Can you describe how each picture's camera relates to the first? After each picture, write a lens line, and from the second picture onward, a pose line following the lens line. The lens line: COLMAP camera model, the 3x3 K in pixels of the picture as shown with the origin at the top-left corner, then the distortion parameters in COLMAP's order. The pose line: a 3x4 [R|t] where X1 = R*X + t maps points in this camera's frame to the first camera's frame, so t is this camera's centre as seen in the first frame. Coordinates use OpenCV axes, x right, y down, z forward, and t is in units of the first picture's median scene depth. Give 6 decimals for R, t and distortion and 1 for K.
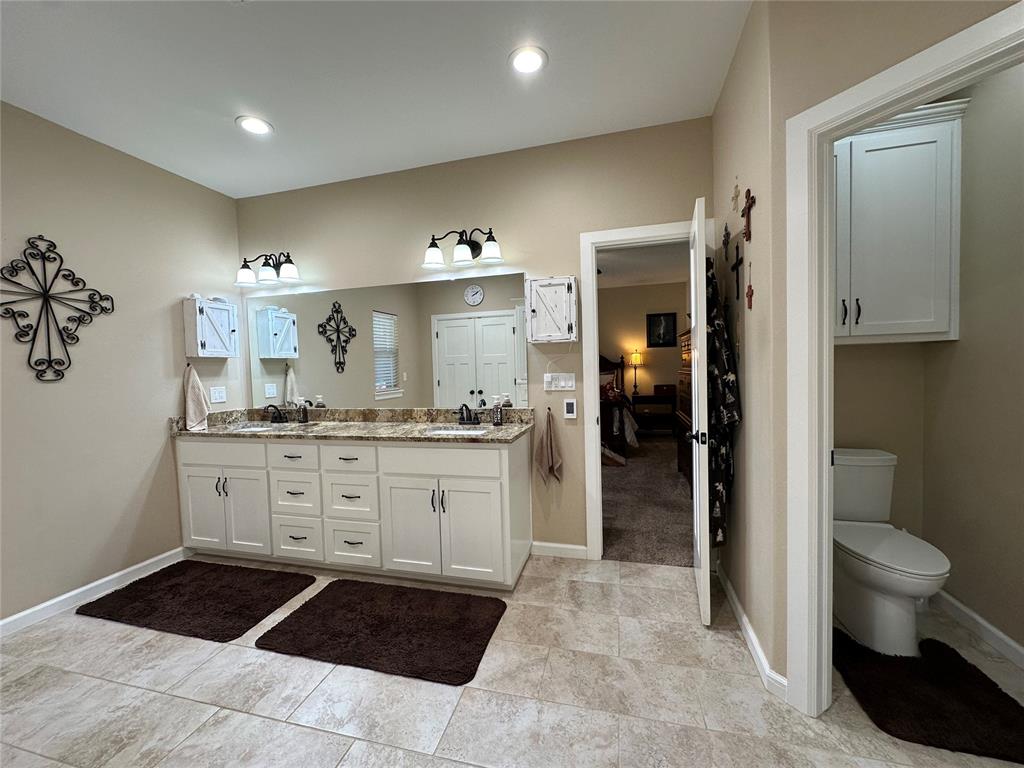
lens RADIAL K [[407.2, 0, 511.0], [0, 407.2, 384.4], [0, 0, 1]] dist [-0.001771, 0.000971]
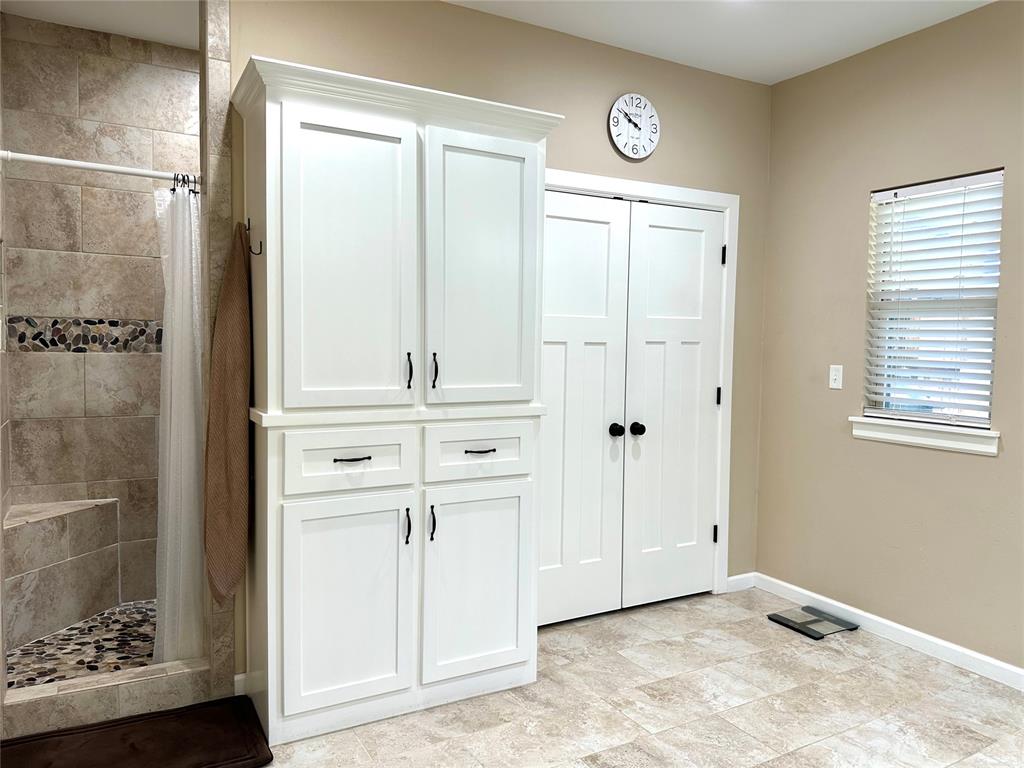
lens RADIAL K [[729.7, 0, 512.0], [0, 729.7, 384.0], [0, 0, 1]] dist [0.137683, -0.132275]
pose [[-0.718508, 0.058952, -0.693016, 0.295026], [-0.021164, 0.994087, 0.106504, -0.059551], [0.695197, 0.091191, -0.713012, 1.001869]]
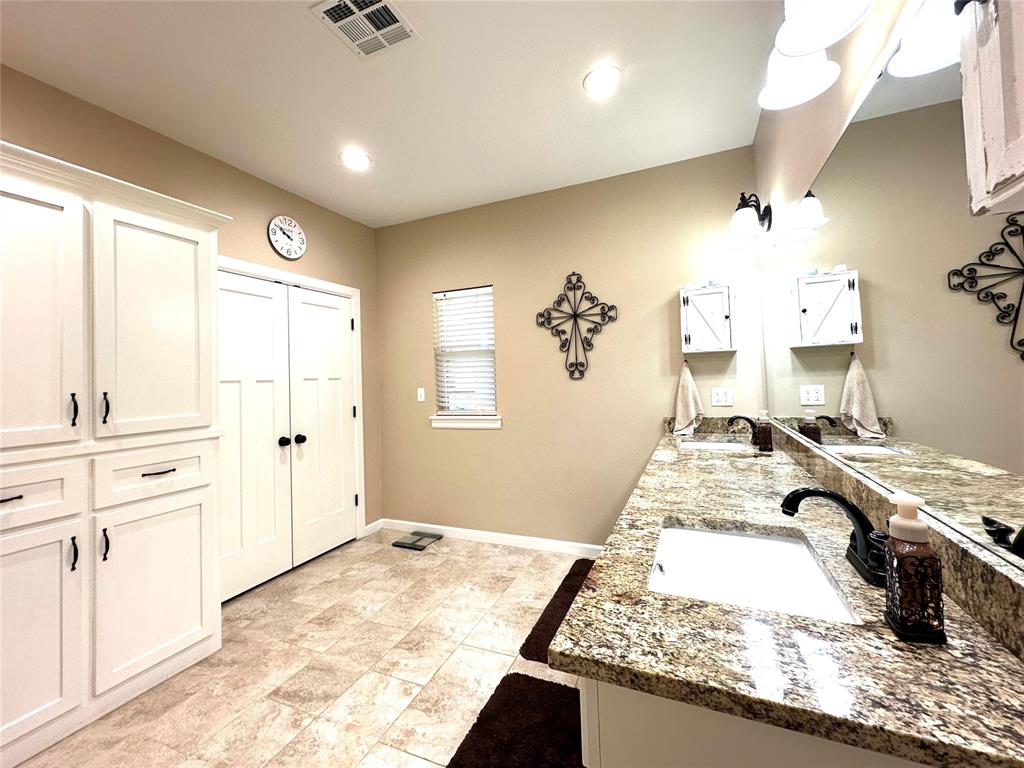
lens RADIAL K [[421.9, 0, 509.1], [0, 421.9, 367.8], [0, 0, 1]] dist [0.000262, 0.000498]
pose [[-0.154146, 0.003397, -0.988042, 0.265654], [-0.001602, 0.999992, 0.003687, -0.048414], [0.988047, 0.002151, -0.154139, 0.972282]]
